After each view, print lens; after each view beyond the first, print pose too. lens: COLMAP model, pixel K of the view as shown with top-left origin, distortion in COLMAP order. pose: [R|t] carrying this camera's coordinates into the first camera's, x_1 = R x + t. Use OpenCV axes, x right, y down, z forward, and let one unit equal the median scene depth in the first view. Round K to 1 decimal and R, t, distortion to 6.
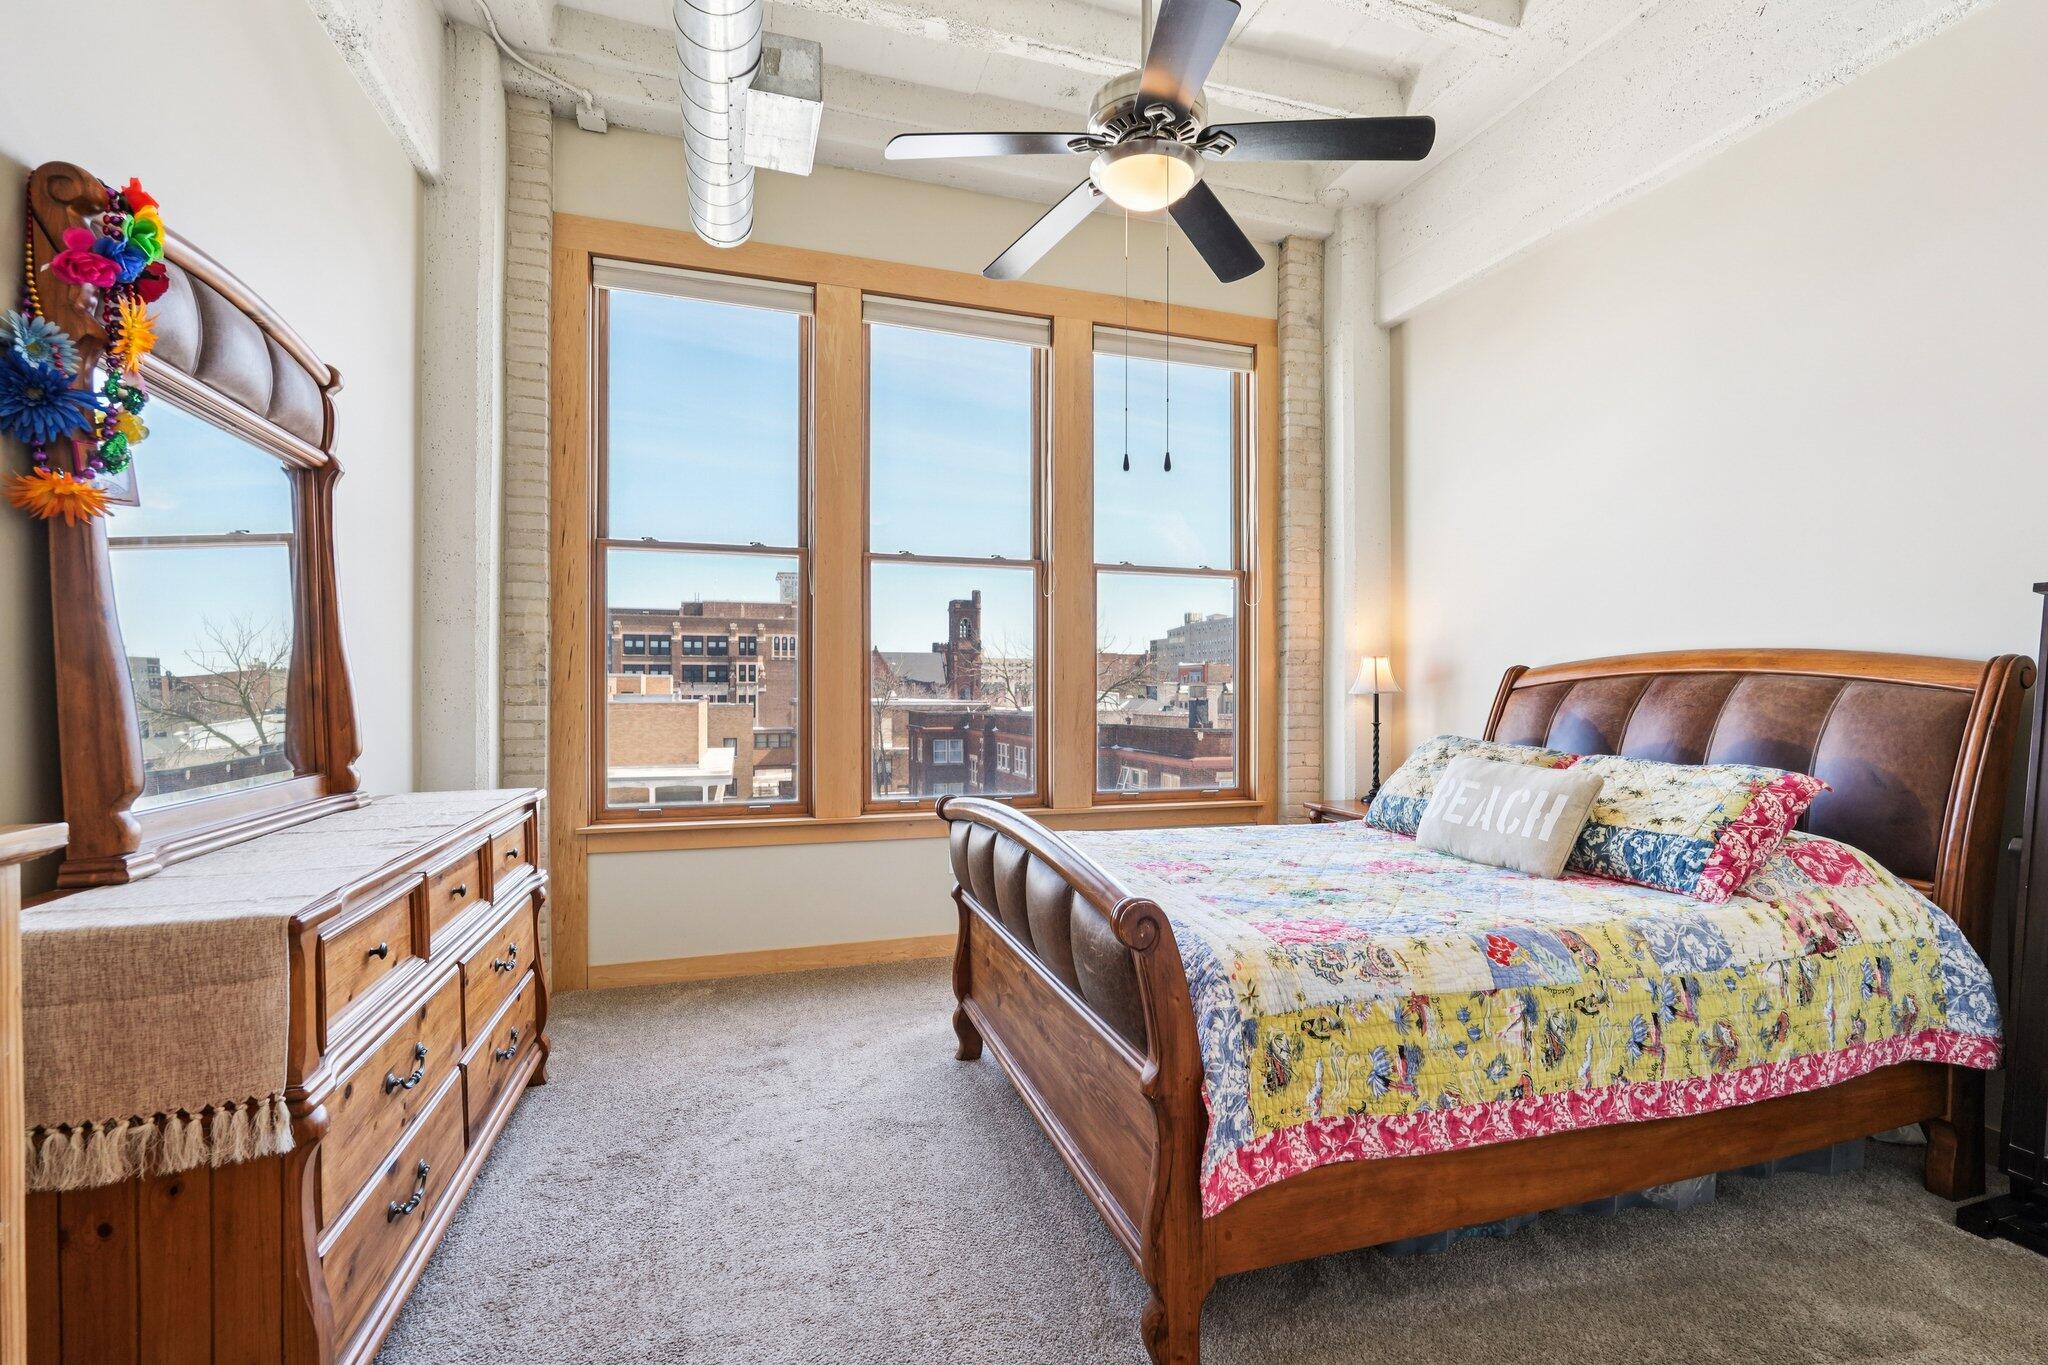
lens RADIAL K [[896.2, 0, 1020.9], [0, 896.2, 696.5], [0, 0, 1]] dist [-0.020374, 0.010042]
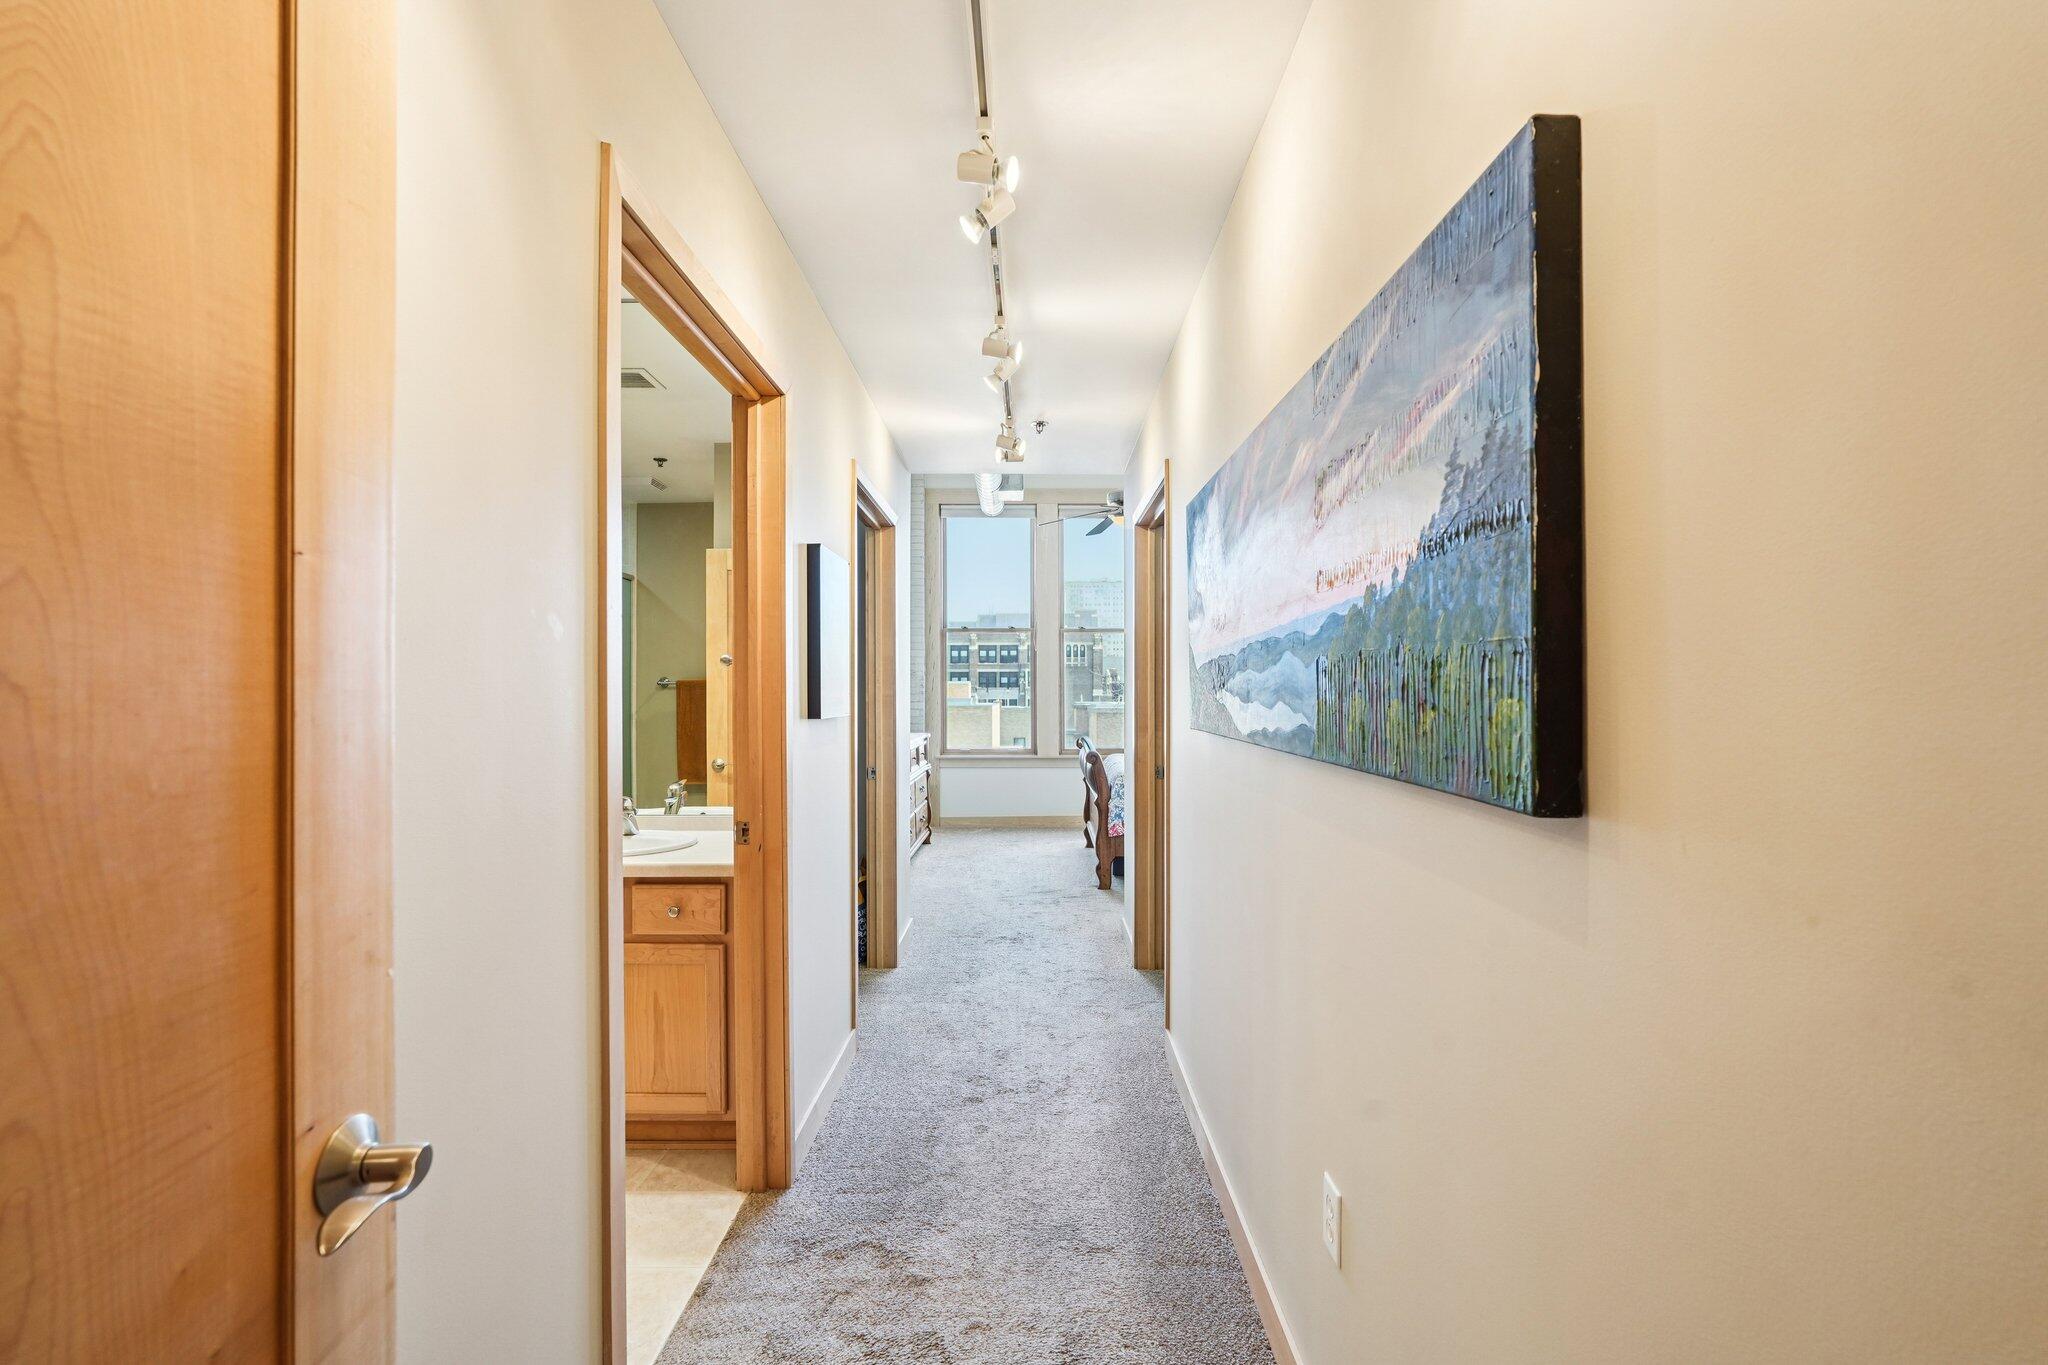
lens RADIAL K [[896.2, 0, 1020.9], [0, 896.2, 696.5], [0, 0, 1]] dist [-0.020374, 0.010042]
pose [[0.950735, -0.005325, -0.309958, 0.422577], [0.004148, 0.999981, -0.004455, 0.005030], [0.309976, 0.002950, 0.950740, -1.115342]]
